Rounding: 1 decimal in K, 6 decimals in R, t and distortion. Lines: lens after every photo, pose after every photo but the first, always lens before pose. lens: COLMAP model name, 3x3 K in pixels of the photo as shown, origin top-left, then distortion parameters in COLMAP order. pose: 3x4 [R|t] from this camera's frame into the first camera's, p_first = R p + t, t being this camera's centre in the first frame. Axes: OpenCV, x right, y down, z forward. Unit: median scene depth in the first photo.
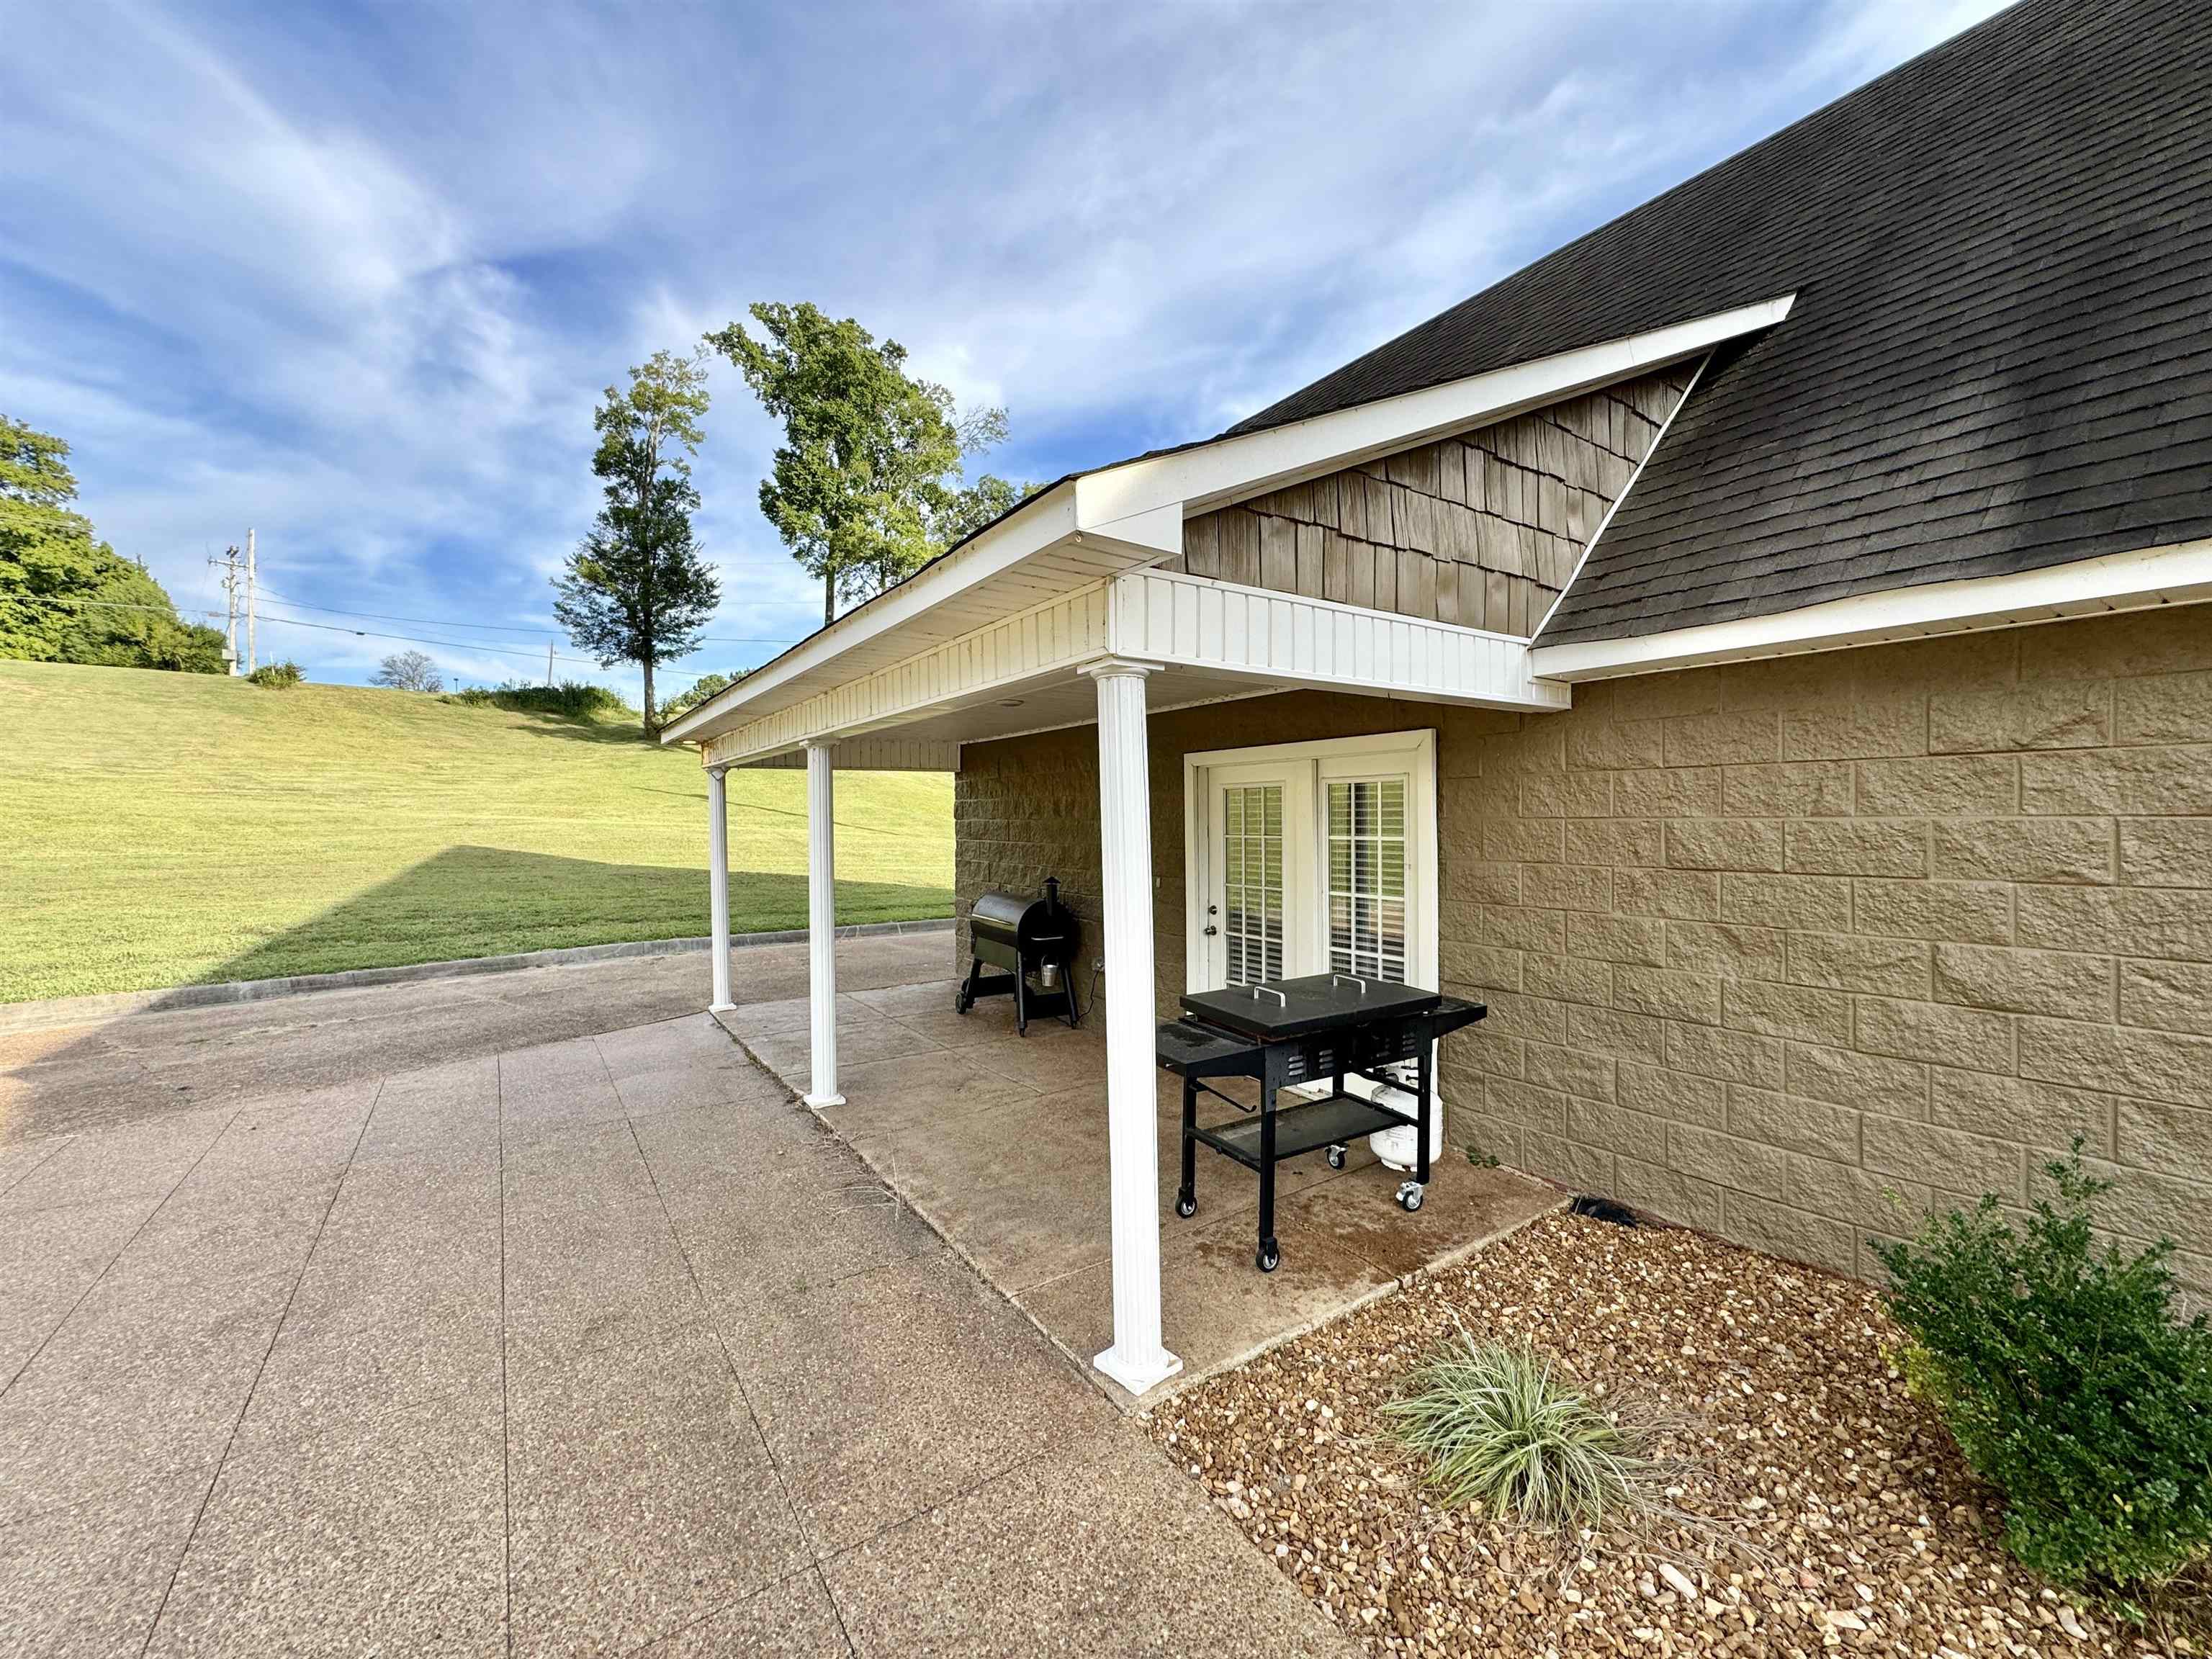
lens RADIAL K [[895.2, 0, 1094.3], [0, 895.2, 820.7], [0, 0, 1]] dist [-0.003167, 0.000941]
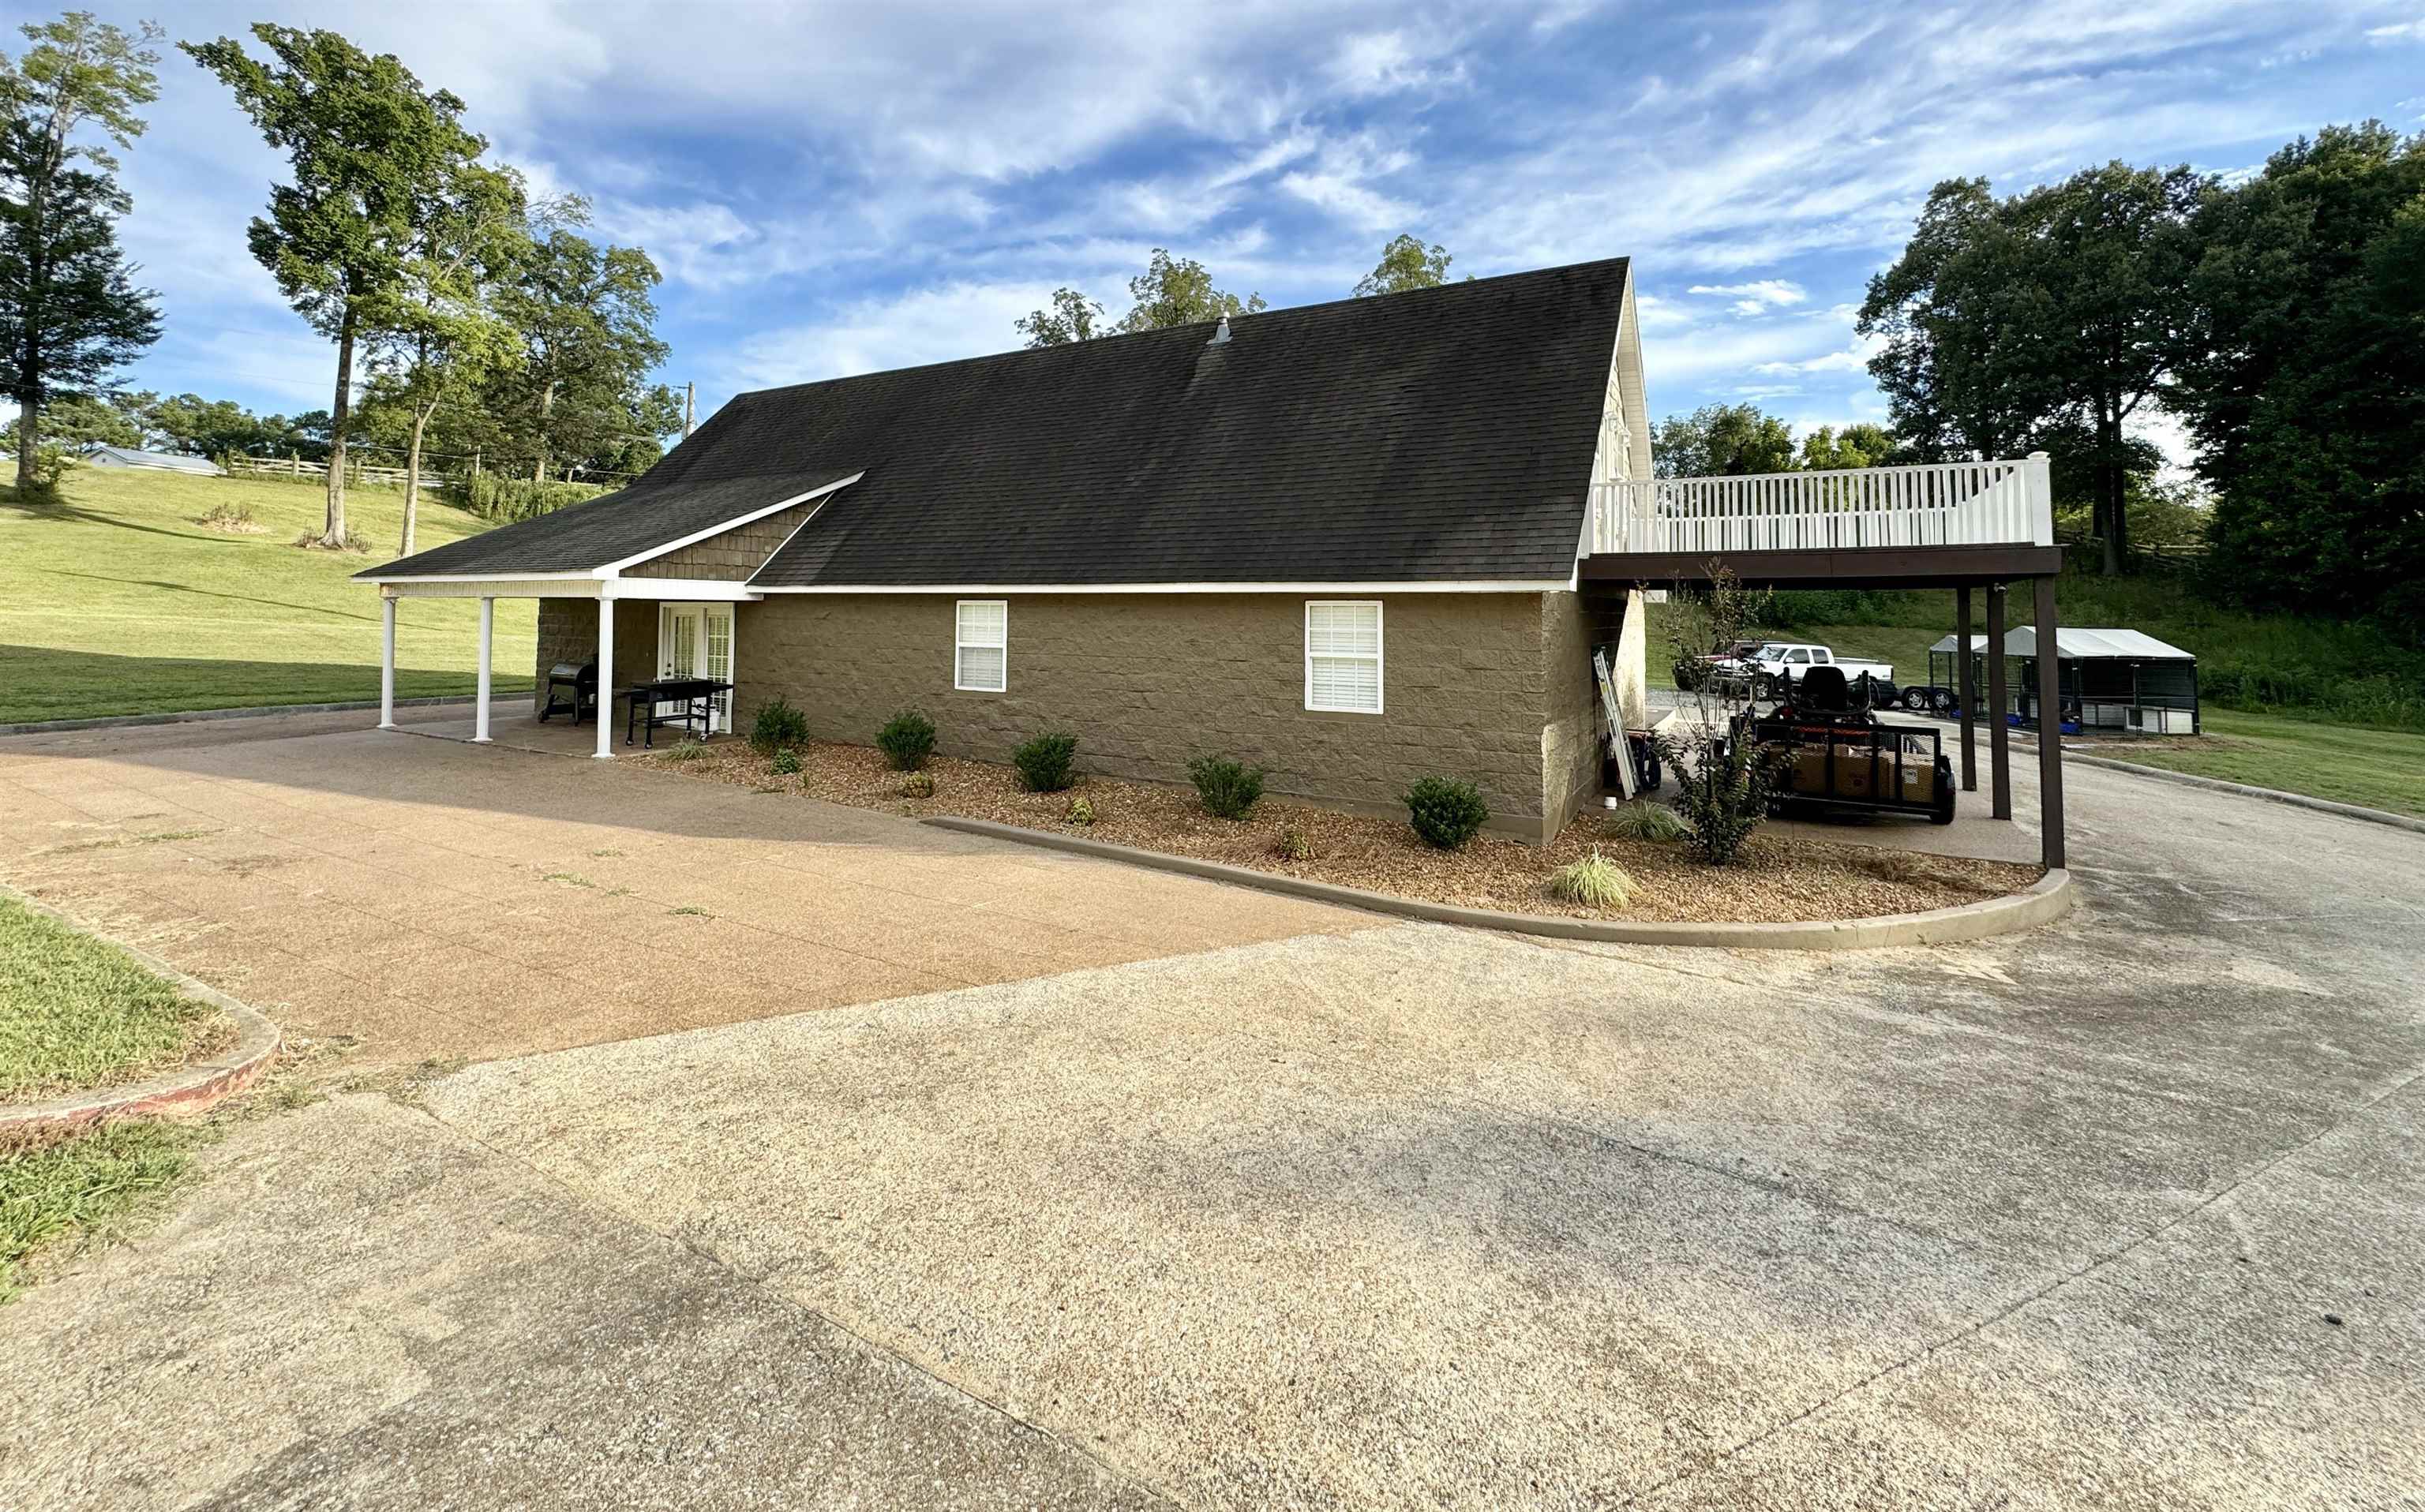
lens RADIAL K [[1011.0, 0, 1216.2], [0, 1011.0, 567.3], [0, 0, 1]] dist [0.000445, -0.000425]
pose [[0.890503, 0.036729, 0.453492, 0.025052], [-0.014645, 0.998534, -0.052117, -0.006022], [-0.454742, 0.039769, 0.889735, -0.271915]]
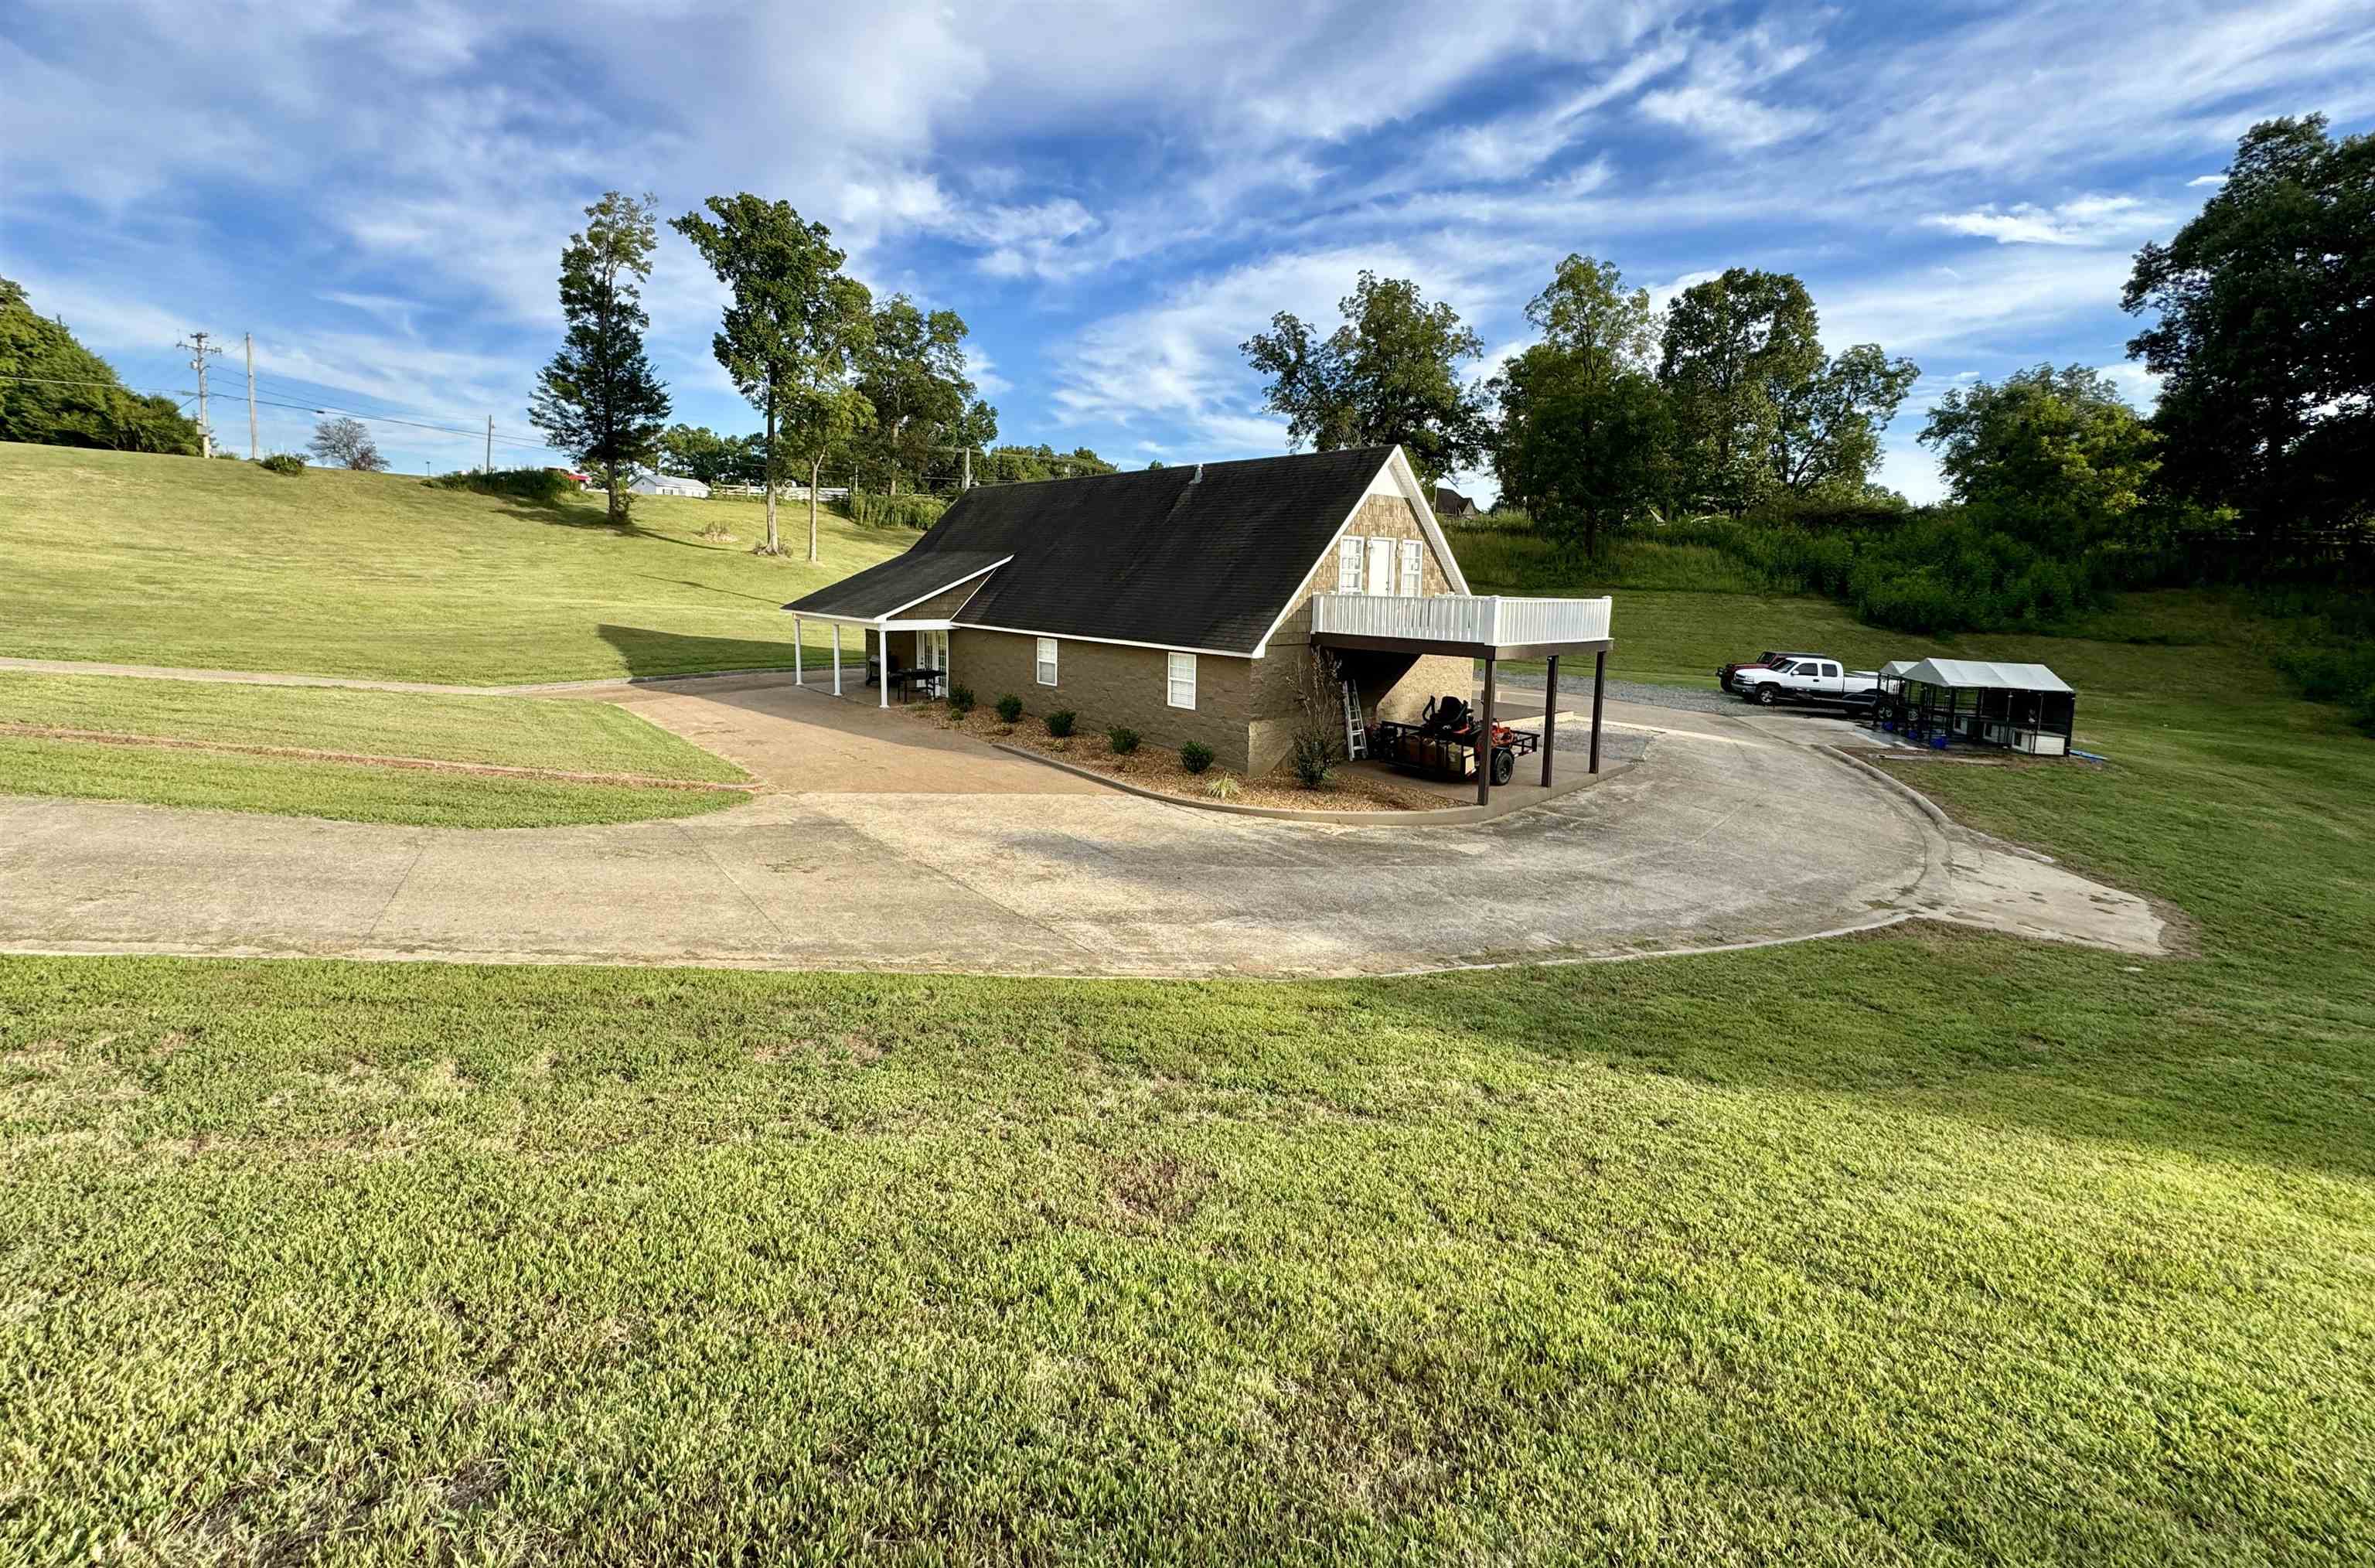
lens RADIAL K [[950.0, 0, 1183.2], [0, 950.0, 674.2], [0, 0, 1]] dist [-0.002207, 0.001325]
pose [[0.987085, 0.013919, 0.159589, 0.084943], [-0.029981, 0.994667, 0.098681, -0.043250], [-0.157365, -0.102191, 0.982239, -0.503216]]
